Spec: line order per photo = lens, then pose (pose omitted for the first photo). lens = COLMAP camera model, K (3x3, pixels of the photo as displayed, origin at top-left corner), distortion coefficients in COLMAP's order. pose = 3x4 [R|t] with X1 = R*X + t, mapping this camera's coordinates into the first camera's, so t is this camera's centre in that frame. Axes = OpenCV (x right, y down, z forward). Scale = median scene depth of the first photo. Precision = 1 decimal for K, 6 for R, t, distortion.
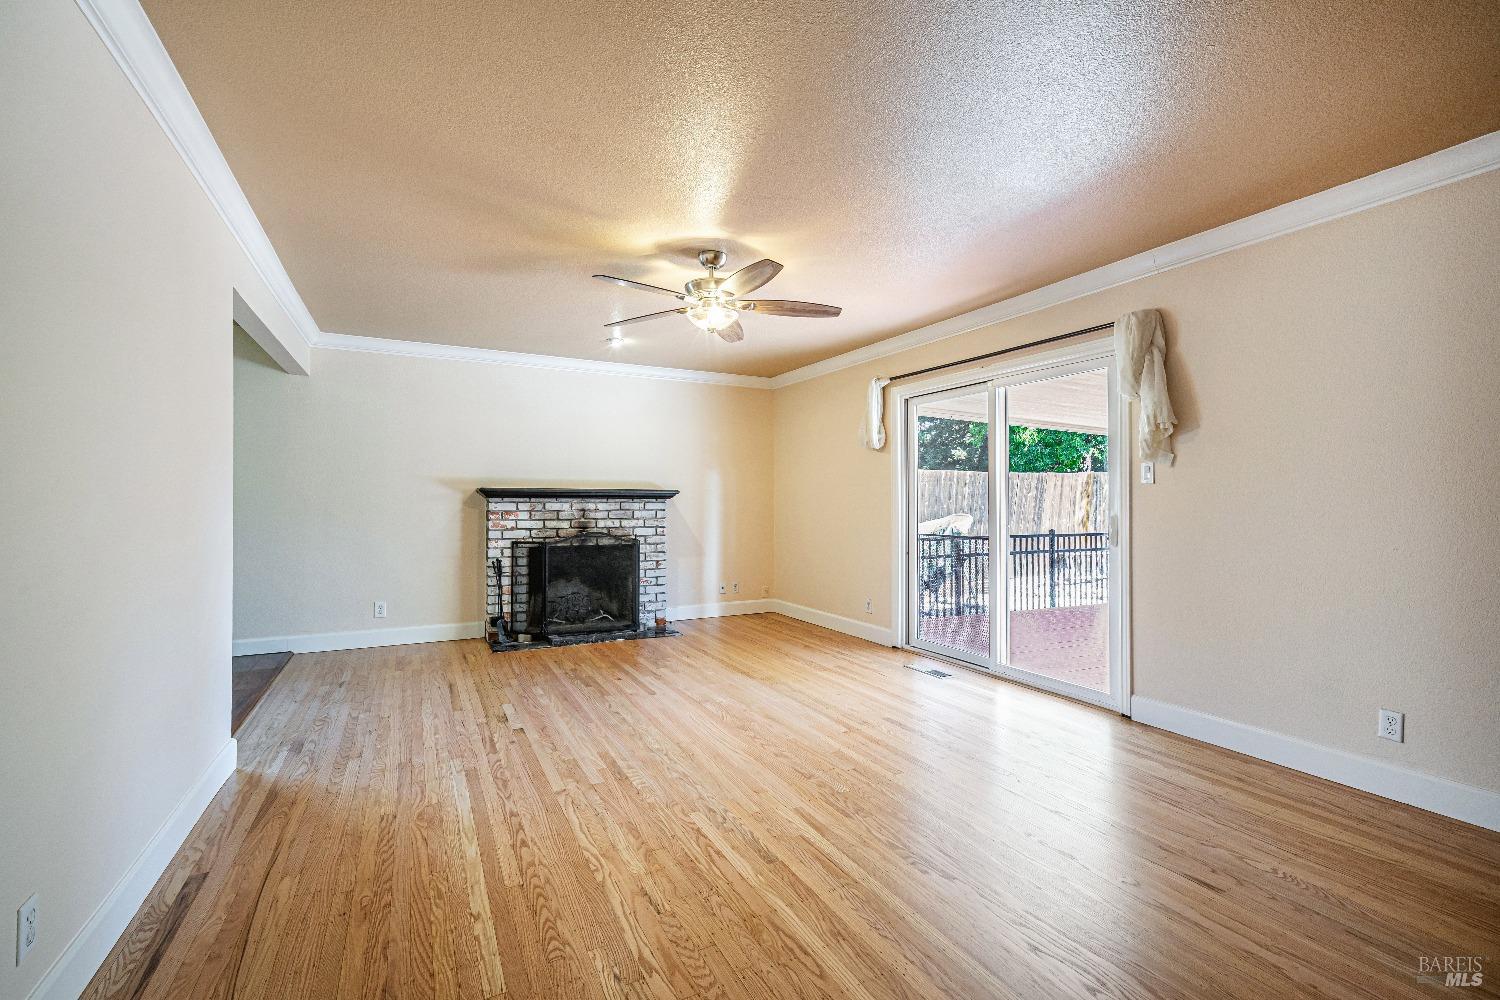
lens RADIAL K [[665.6, 0, 744.1], [0, 665.6, 495.6], [0, 0, 1]] dist [0.000749, -0.000010]
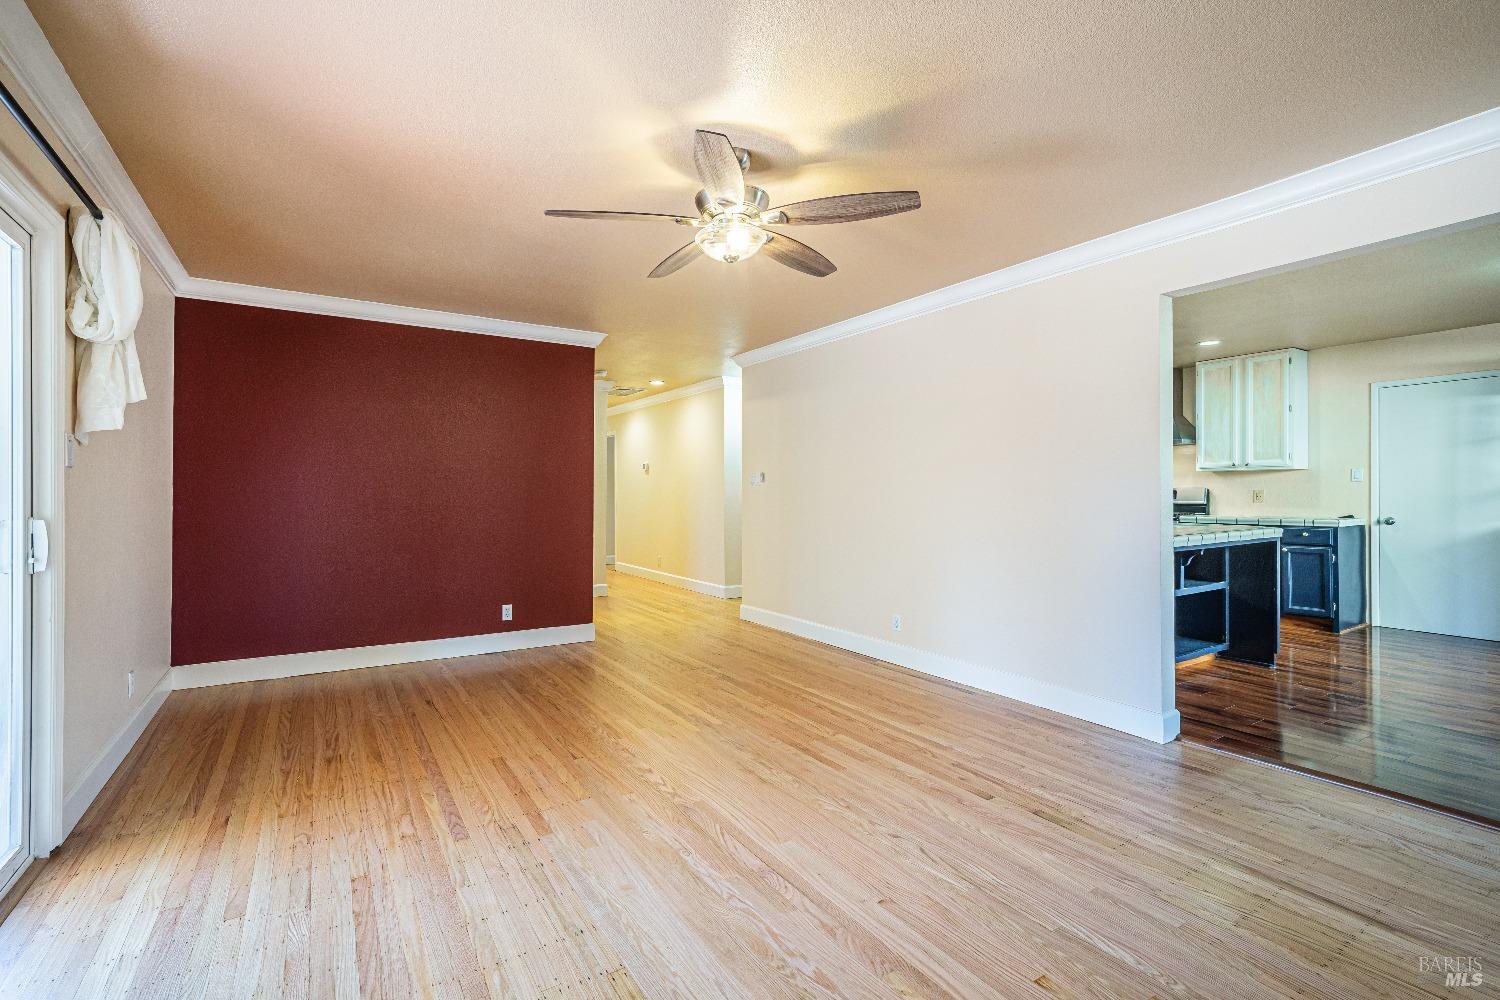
lens RADIAL K [[665.6, 0, 744.1], [0, 665.6, 495.6], [0, 0, 1]] dist [0.000749, -0.000010]
pose [[-0.993956, 0.001455, -0.109769, 0.020333], [0.001968, 0.999988, -0.004560, 0.015302], [0.109761, -0.004749, -0.993947, 2.024887]]
